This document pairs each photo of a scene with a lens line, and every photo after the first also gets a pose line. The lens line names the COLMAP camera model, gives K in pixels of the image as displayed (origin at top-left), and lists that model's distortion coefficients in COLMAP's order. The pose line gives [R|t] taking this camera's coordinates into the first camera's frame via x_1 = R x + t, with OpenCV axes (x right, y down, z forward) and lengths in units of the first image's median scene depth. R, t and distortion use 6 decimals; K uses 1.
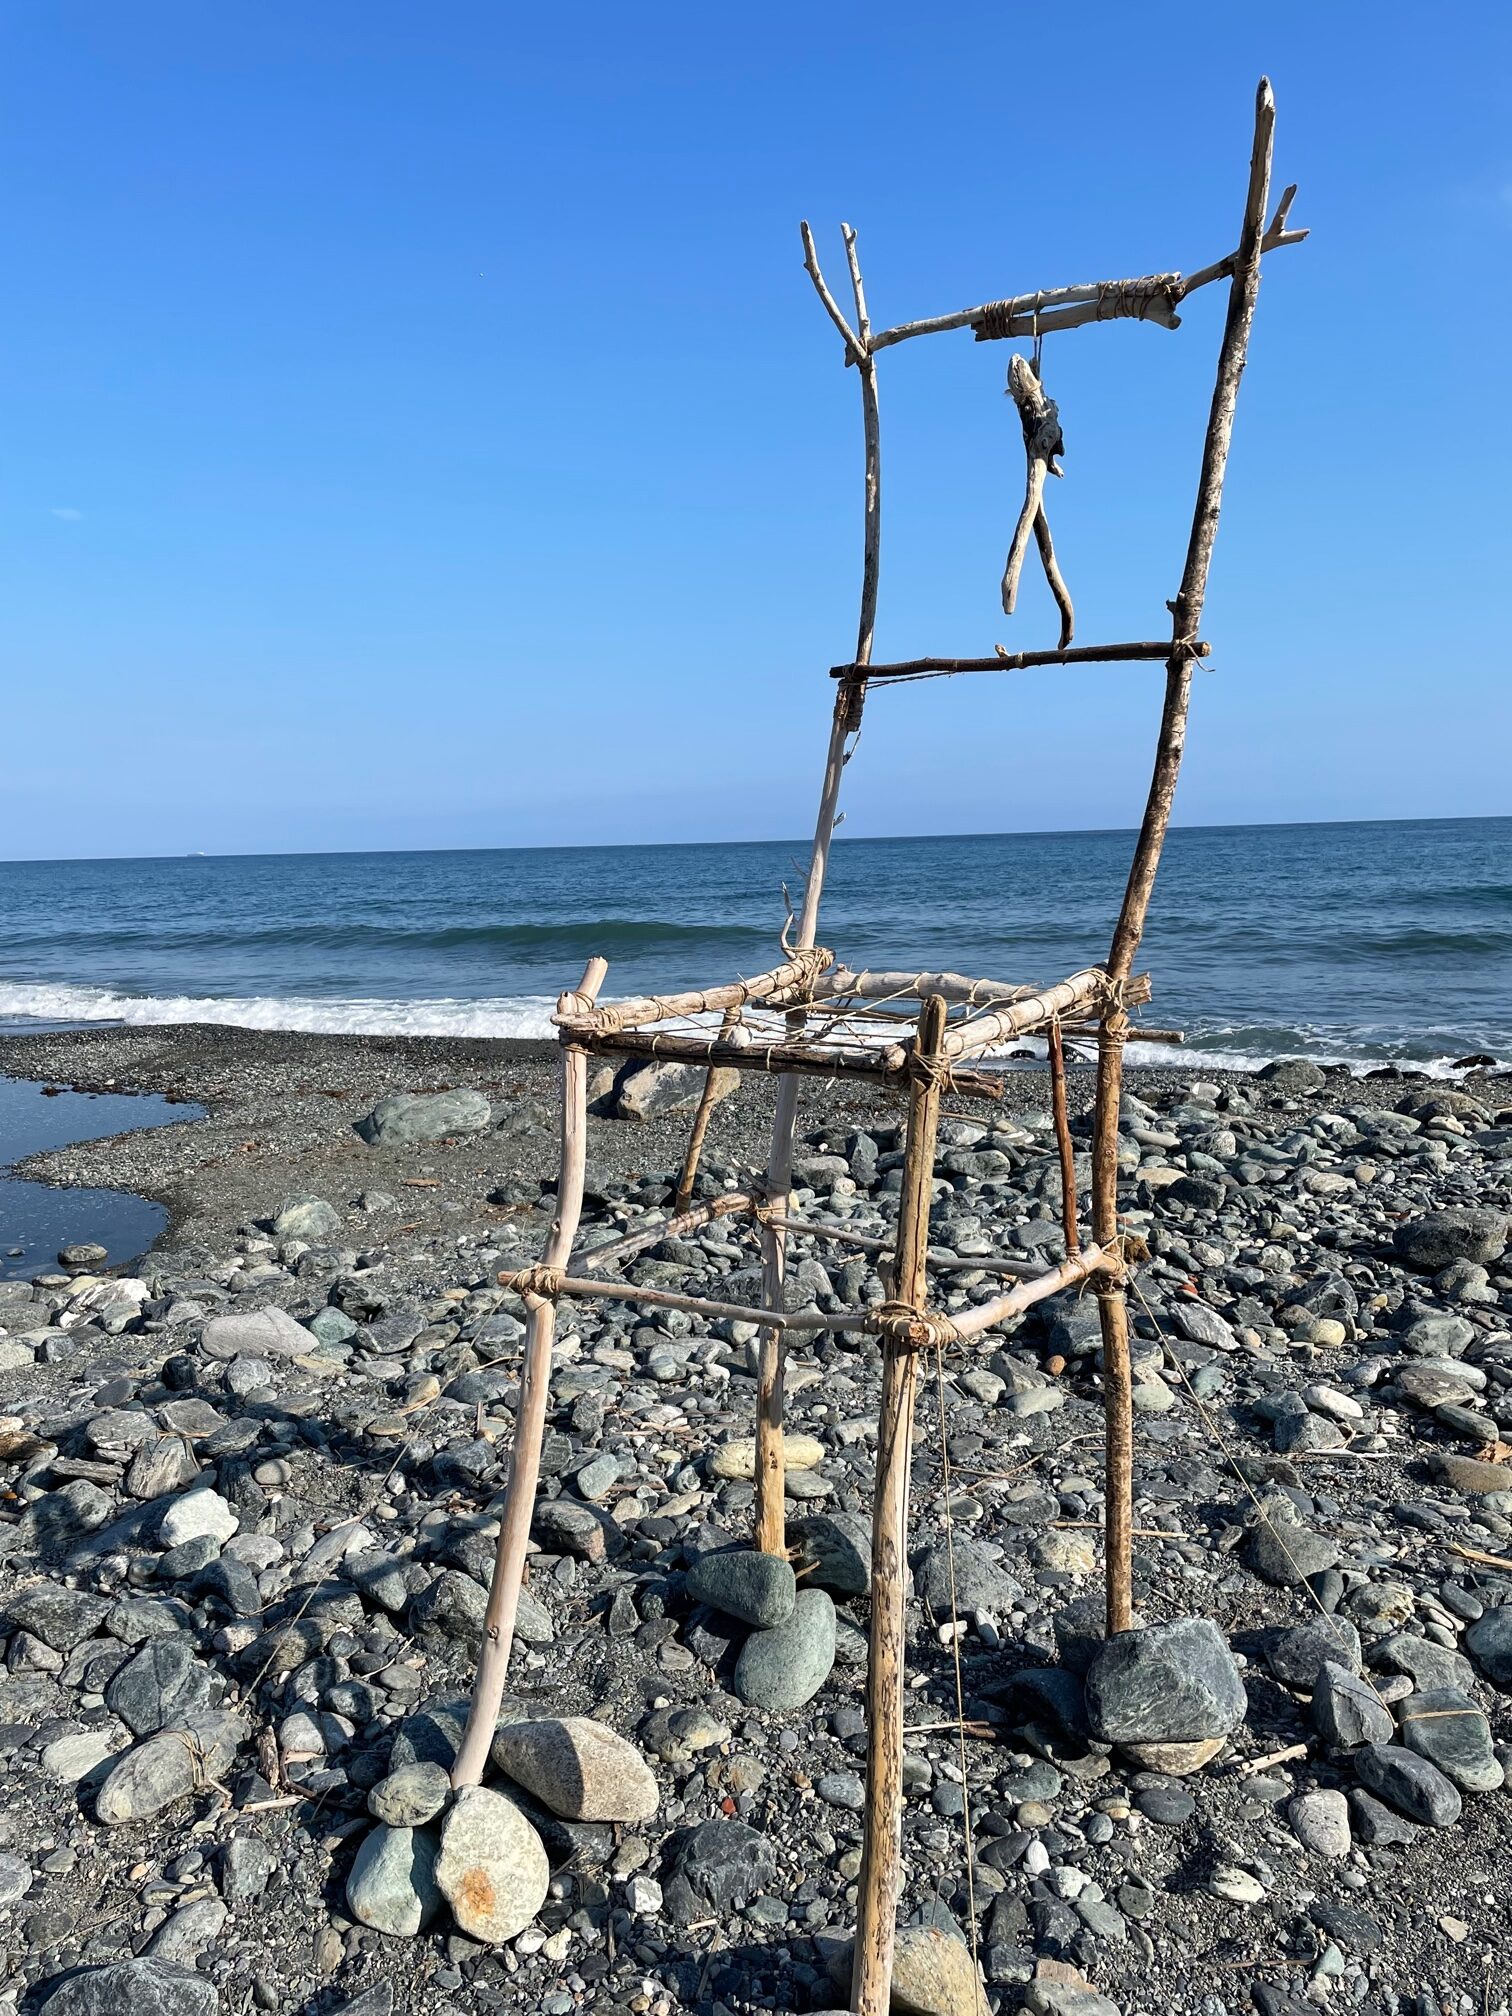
lens RADIAL K [[1545.1, 0, 758.9], [0, 1545.1, 1007.0], [0, 0, 1]] dist [0.066135, -0.082486]
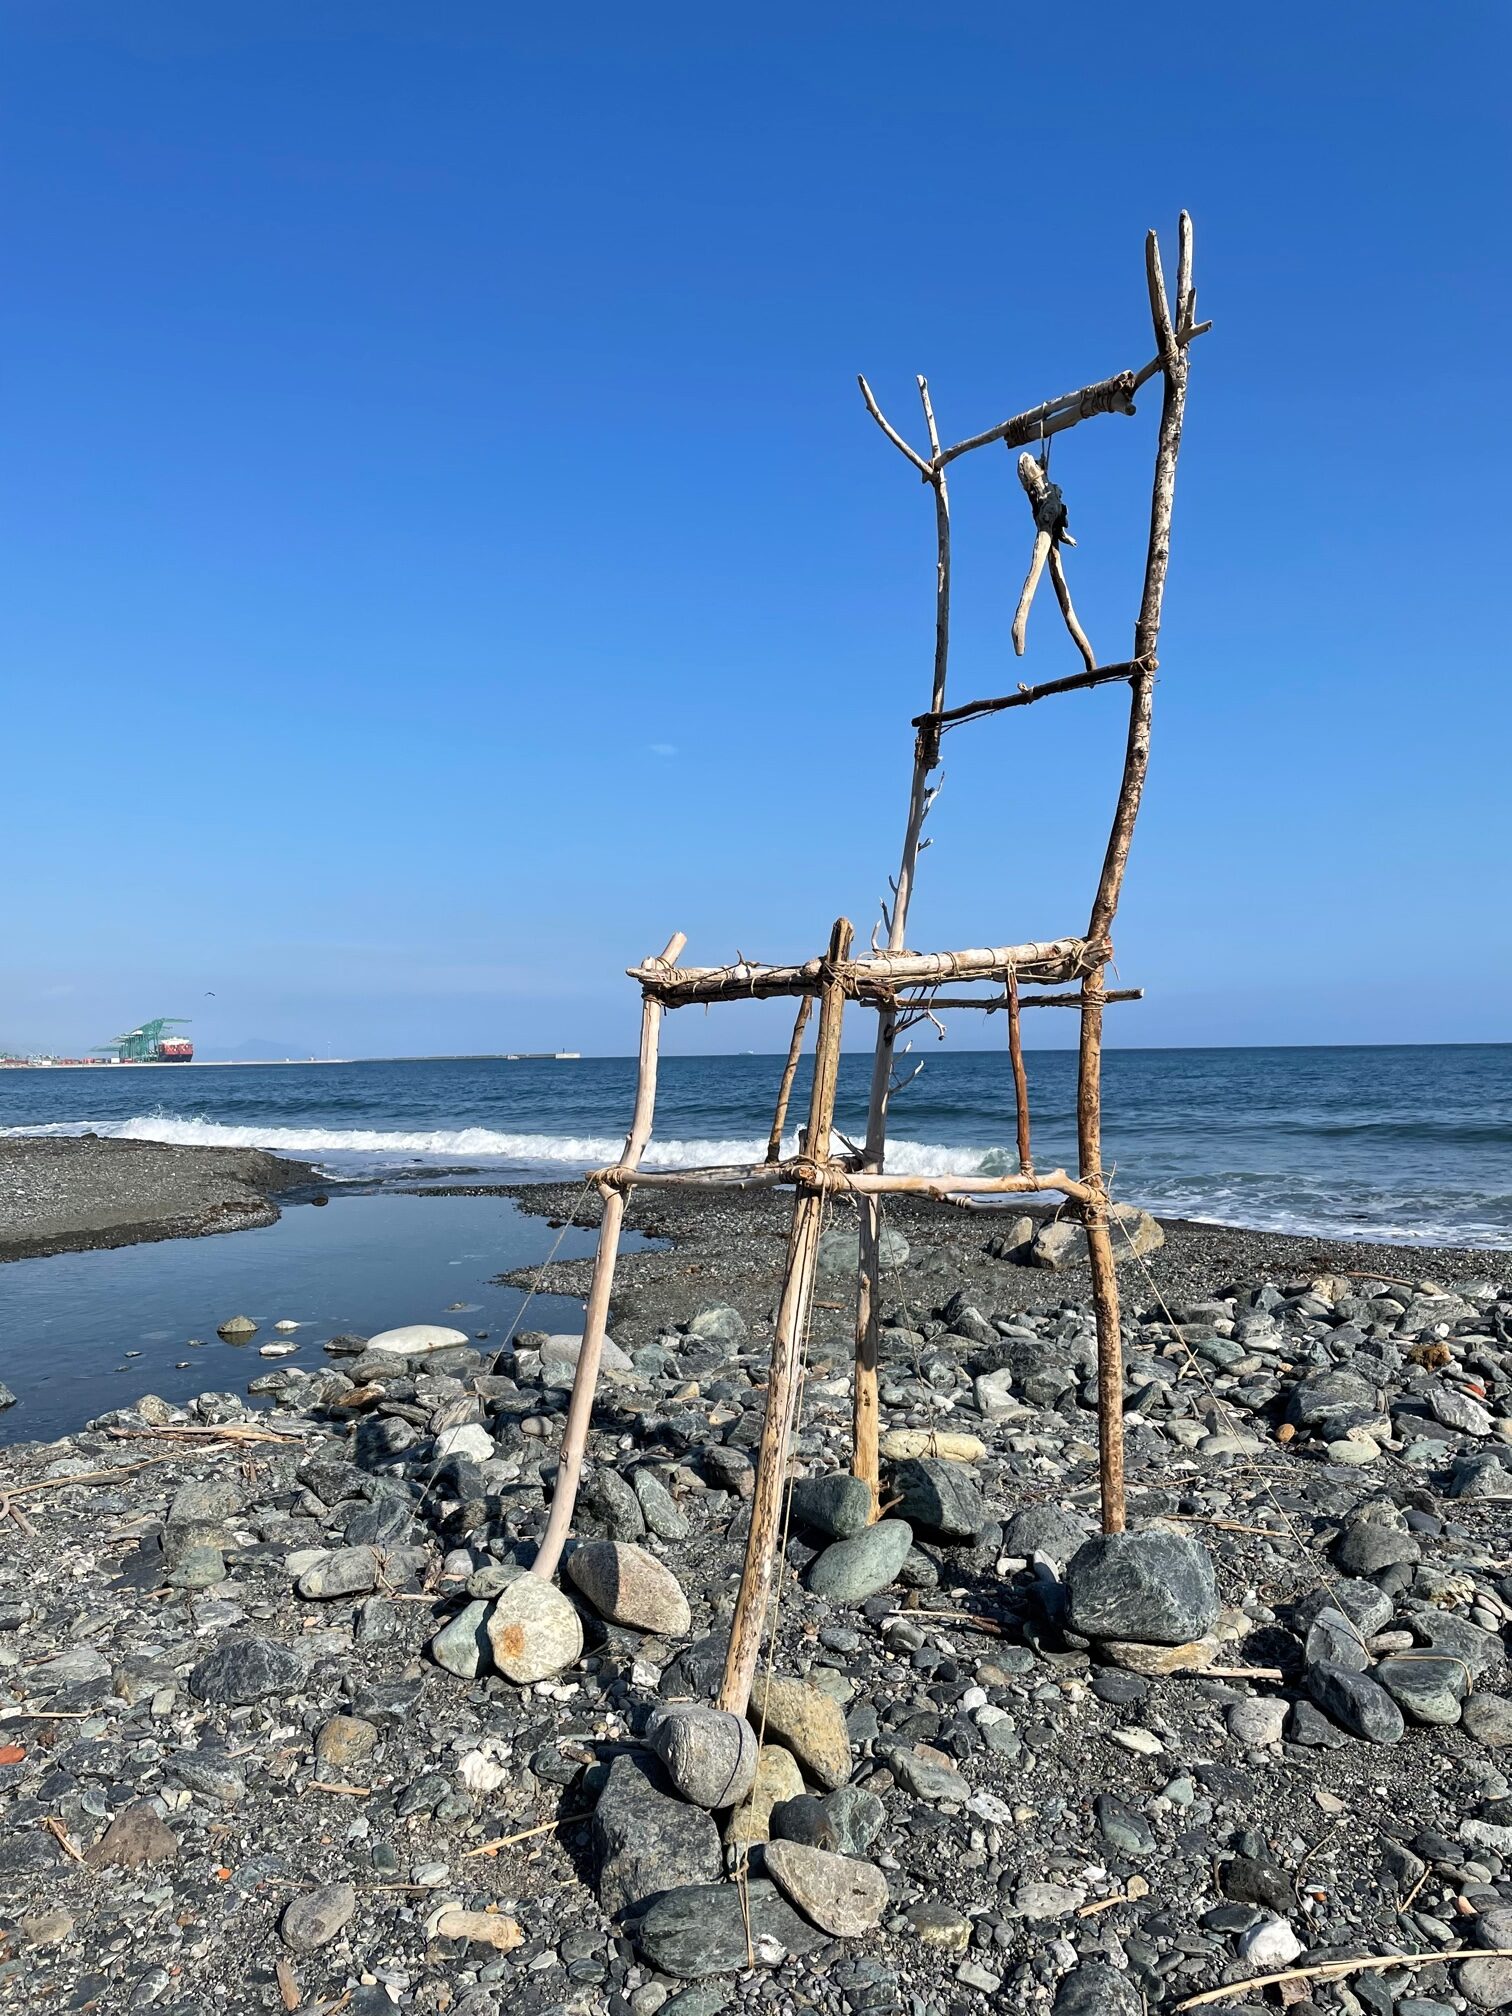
lens RADIAL K [[1545.1, 0, 759.9], [0, 1545.1, 987.5], [0, 0, 1]] dist [0.066135, -0.082486]
pose [[0.943617, -0.000771, -0.331040, 0.360724], [-0.046484, 0.989781, -0.134805, 0.172185], [0.327761, 0.142592, 0.933938, -0.158447]]
